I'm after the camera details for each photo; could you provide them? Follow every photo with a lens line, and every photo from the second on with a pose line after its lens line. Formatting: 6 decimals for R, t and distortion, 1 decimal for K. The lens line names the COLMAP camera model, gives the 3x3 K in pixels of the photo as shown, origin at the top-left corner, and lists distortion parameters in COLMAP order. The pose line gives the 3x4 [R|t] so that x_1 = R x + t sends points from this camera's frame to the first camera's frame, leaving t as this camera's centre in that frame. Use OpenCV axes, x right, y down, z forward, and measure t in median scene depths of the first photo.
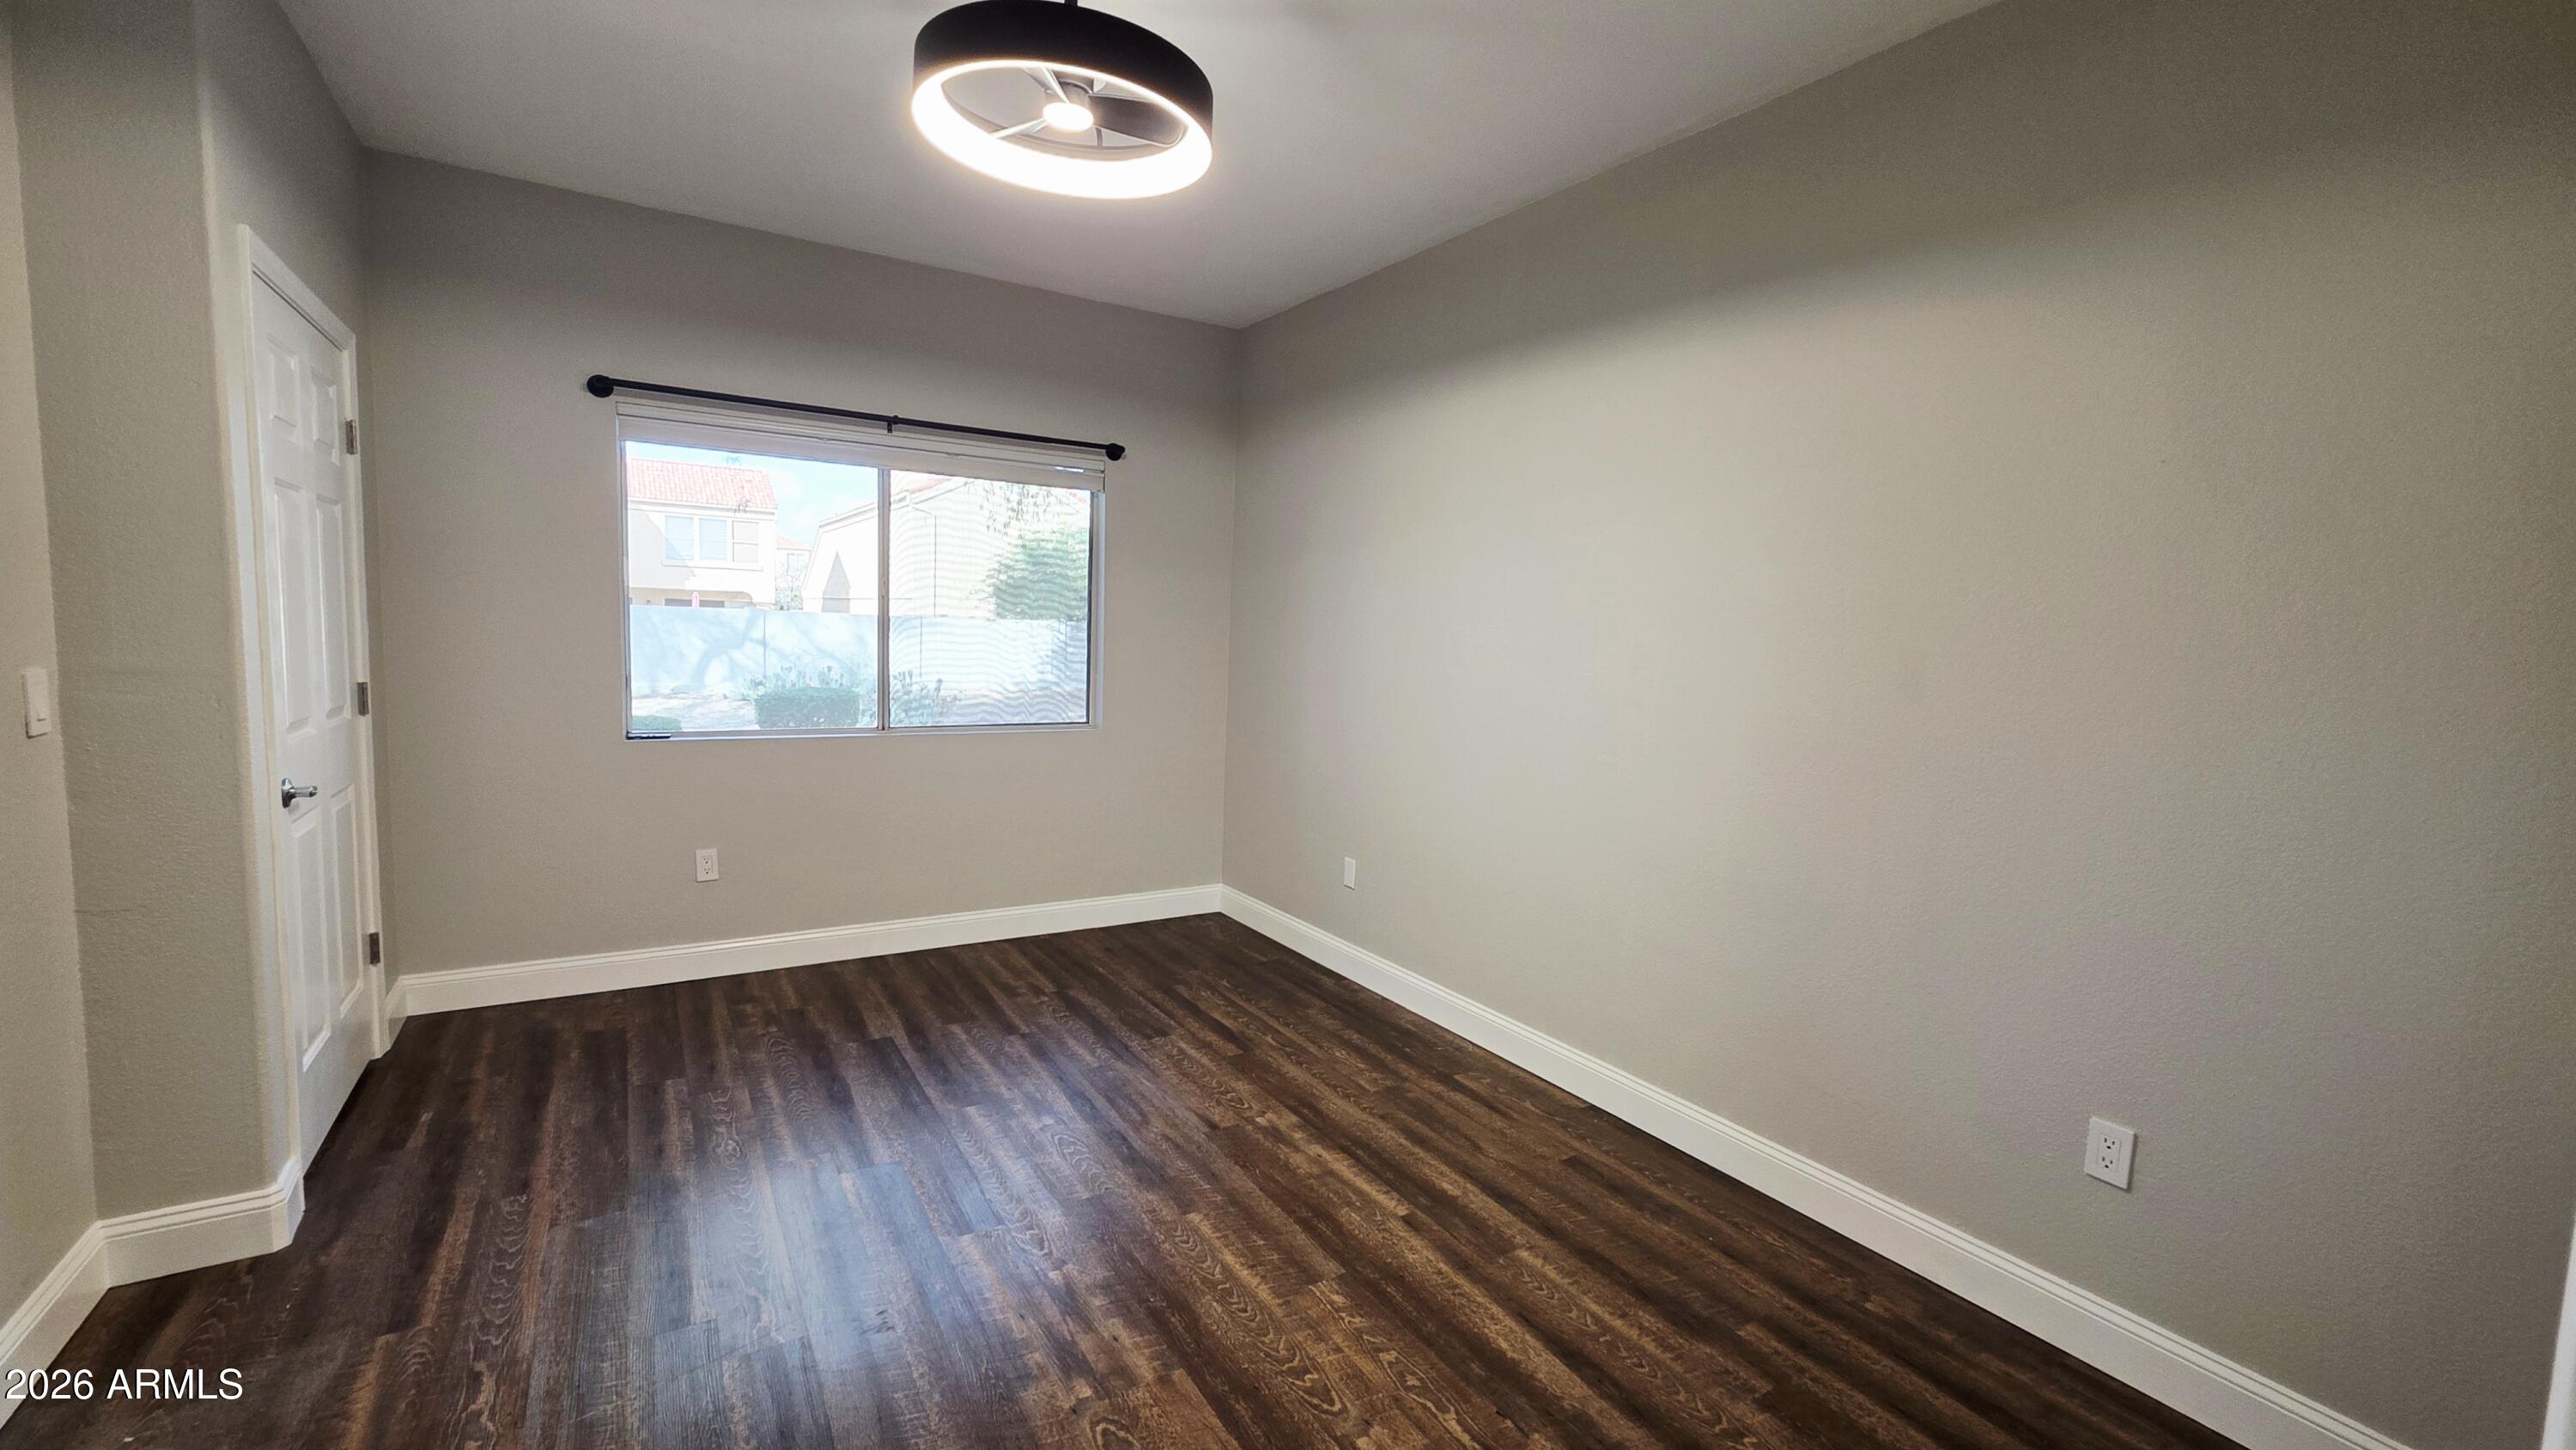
lens RADIAL K [[1038.0, 0, 1288.6], [0, 1038.0, 724.1], [0, 0, 1]] dist [0.001003, 0.000051]
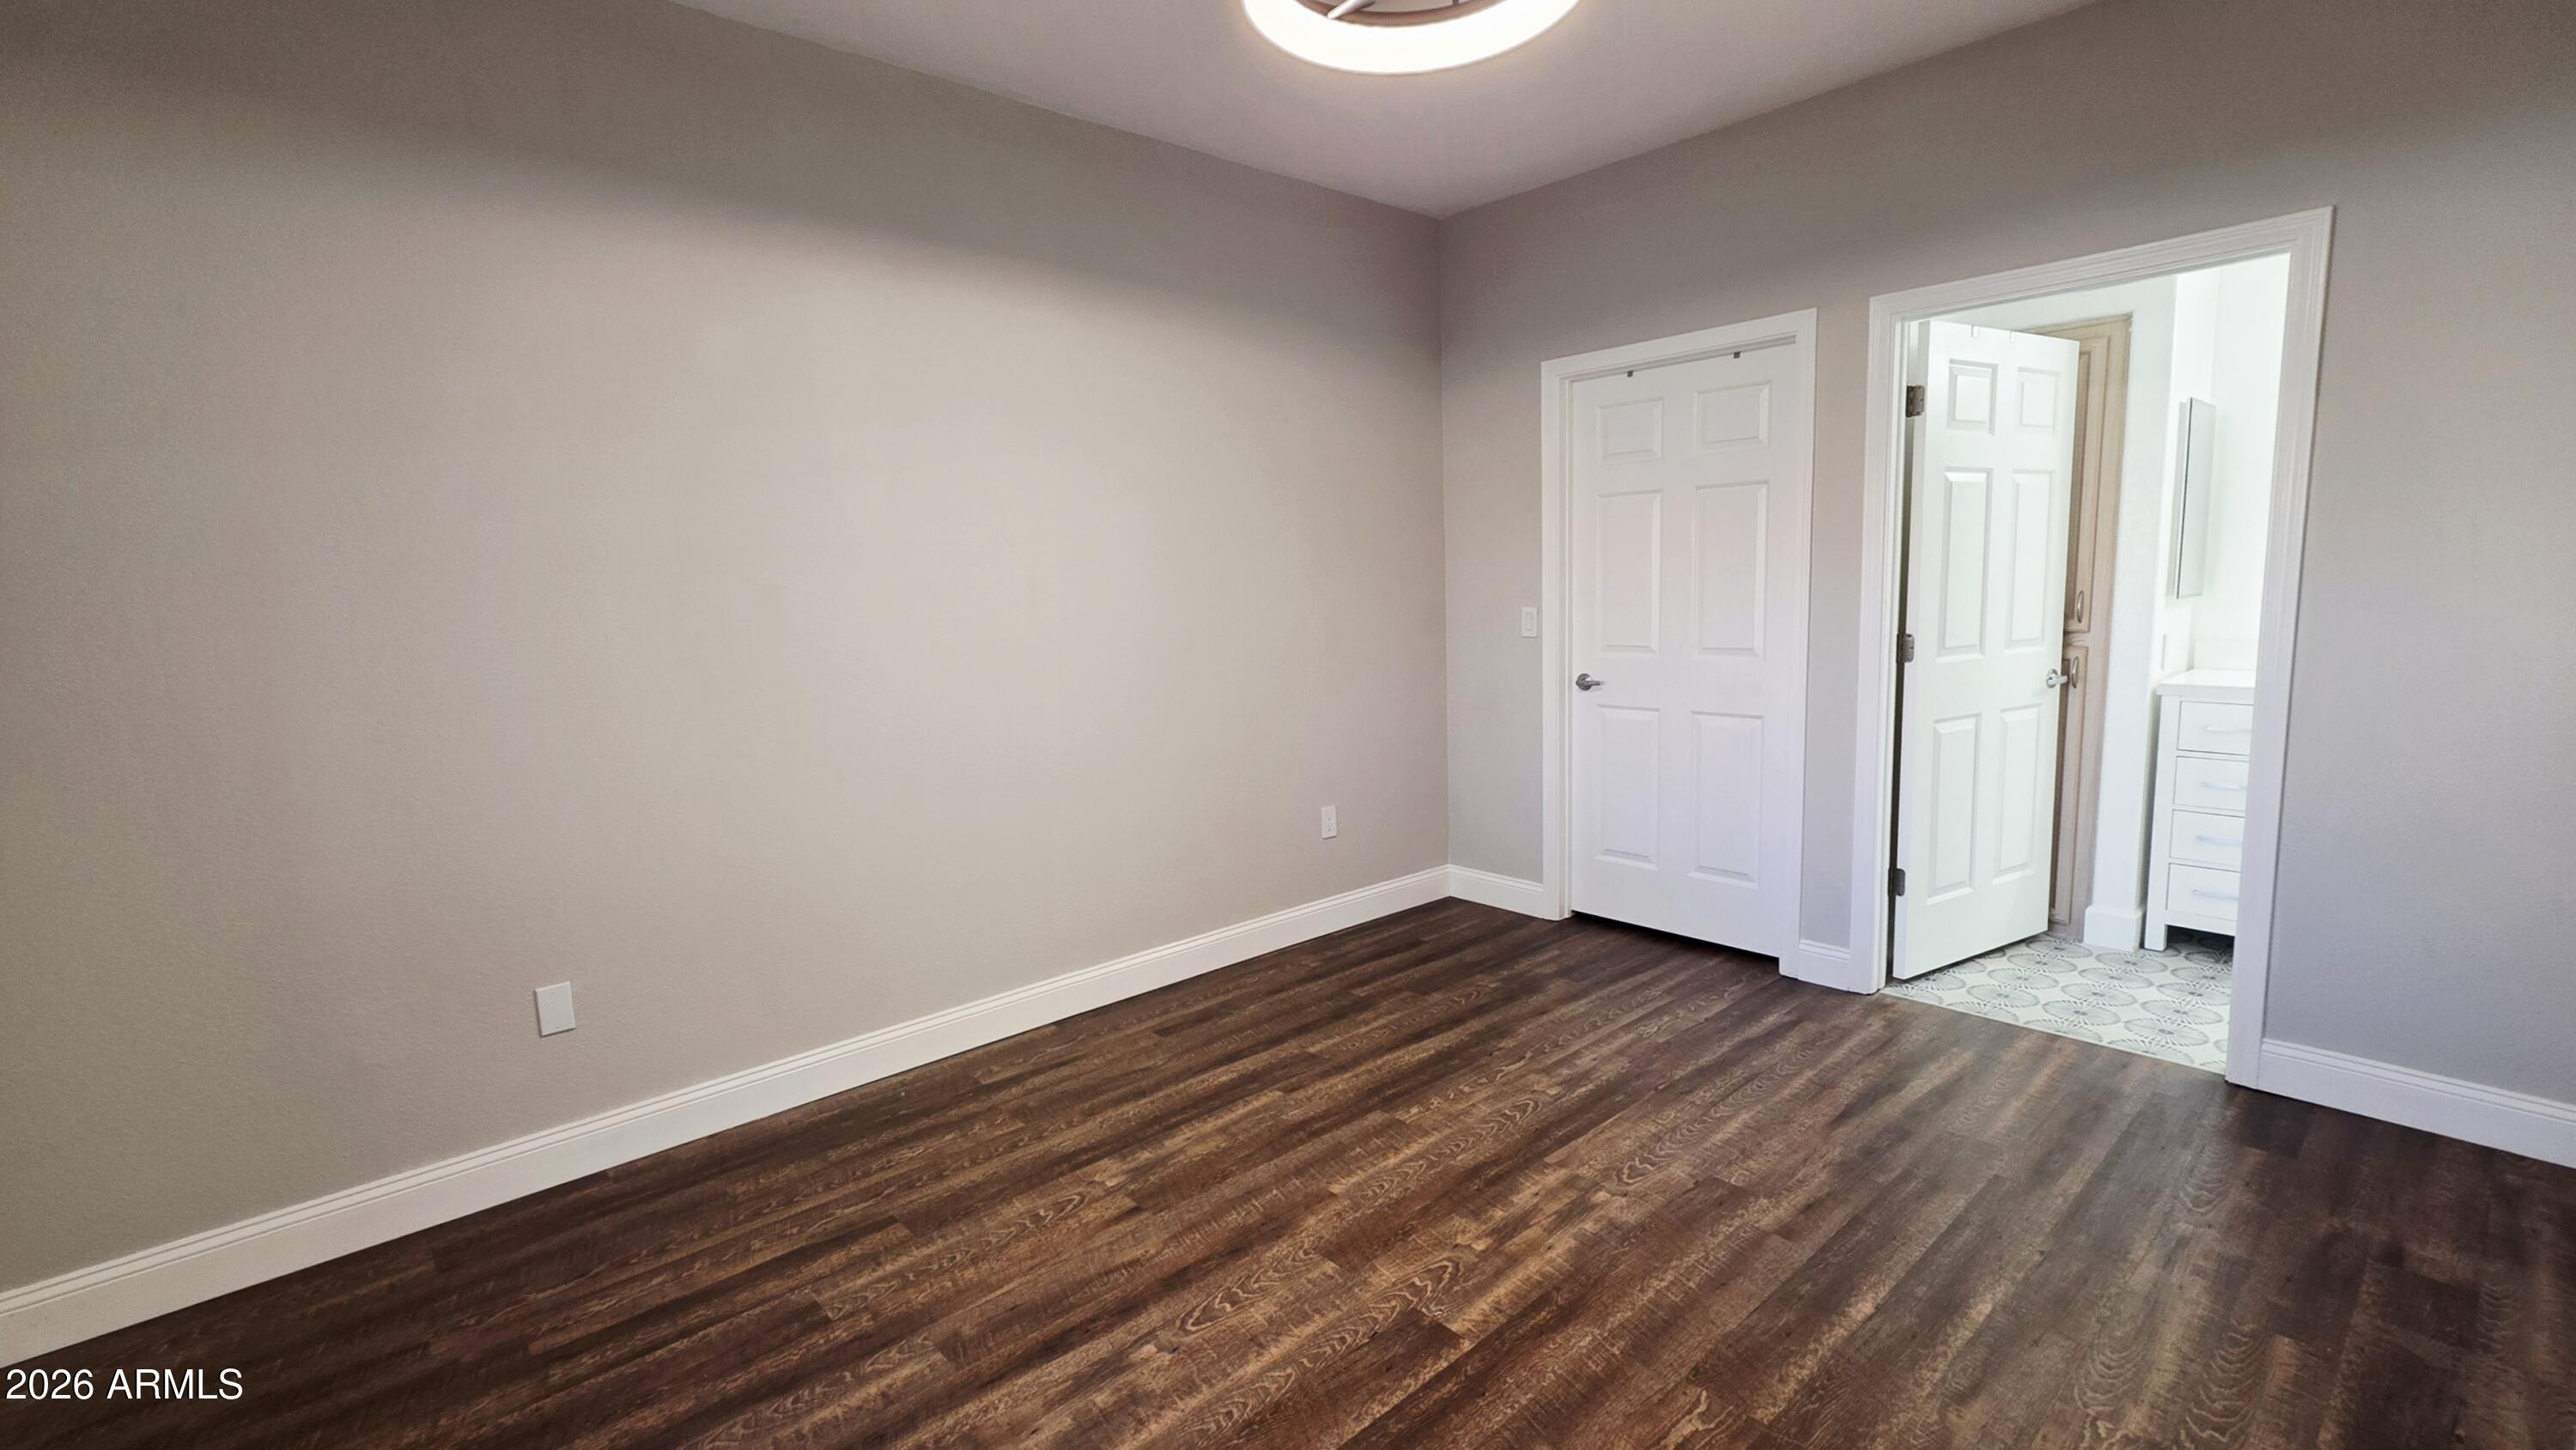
lens RADIAL K [[1112.5, 0, 1289.3], [0, 1112.5, 723.4], [0, 0, 1]] dist [0.000333, 0.000028]
pose [[-0.159730, -0.165091, 0.973258, -0.921727], [0.119080, 0.975495, 0.185013, -0.125892], [-0.979952, 0.145448, -0.136156, 1.021890]]
